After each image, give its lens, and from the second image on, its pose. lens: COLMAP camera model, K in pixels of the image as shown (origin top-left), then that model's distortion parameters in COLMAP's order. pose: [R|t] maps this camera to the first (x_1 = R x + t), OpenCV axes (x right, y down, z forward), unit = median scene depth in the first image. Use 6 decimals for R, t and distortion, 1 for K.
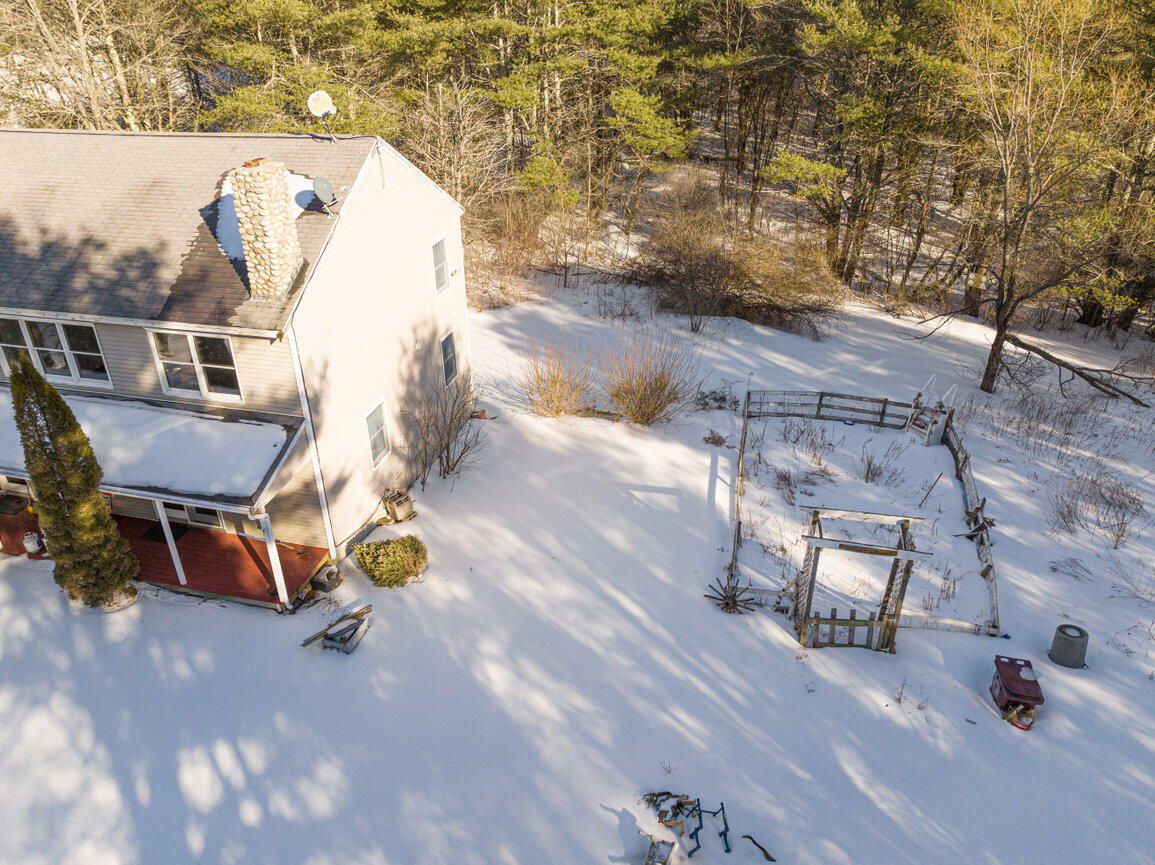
lens RADIAL K [[813.8, 0, 578.5], [0, 813.8, 439.3], [0, 0, 1]] dist [-0.011991, -0.000260]
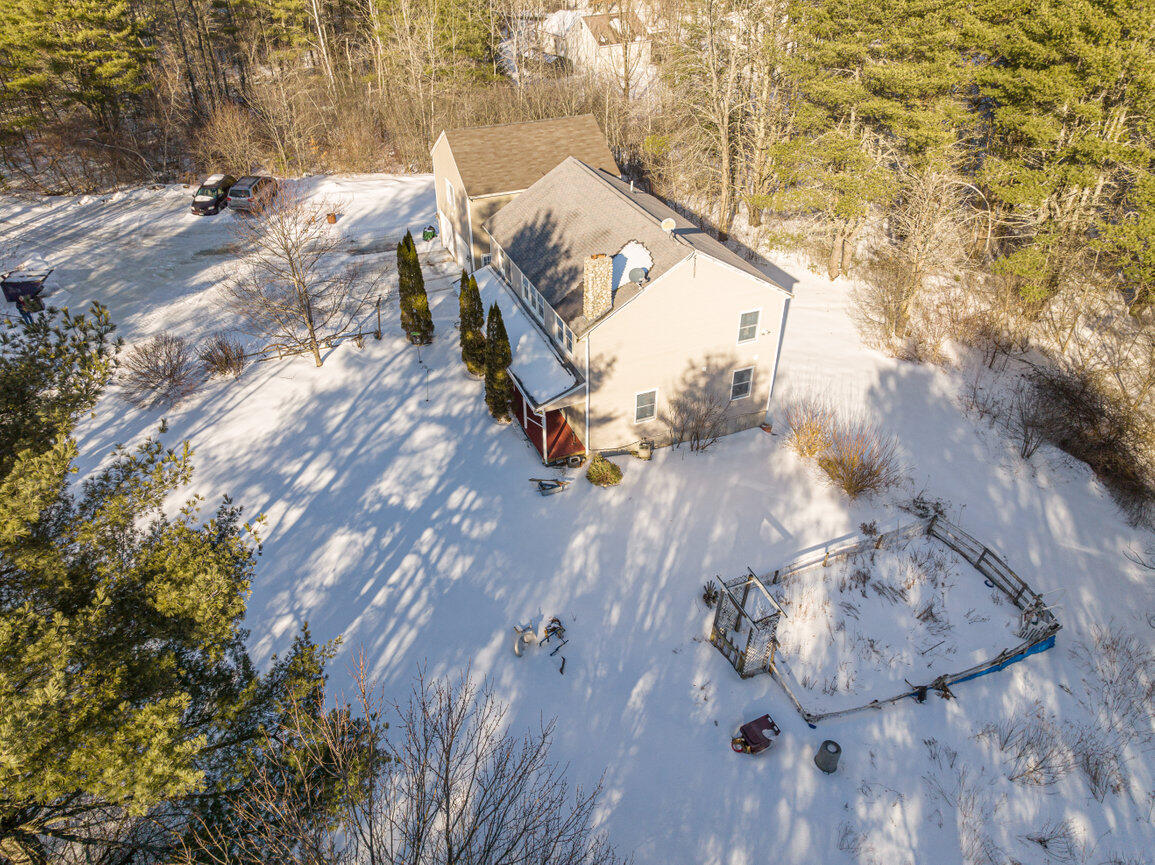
lens RADIAL K [[813.8, 0, 578.3], [0, 813.8, 428.9], [0, 0, 1]] dist [-0.011991, -0.000260]
pose [[0.602559, 0.473027, -0.642781, 0.791541], [-0.404003, 0.875387, 0.265480, -0.361395], [0.688262, 0.099718, 0.718577, -0.323624]]
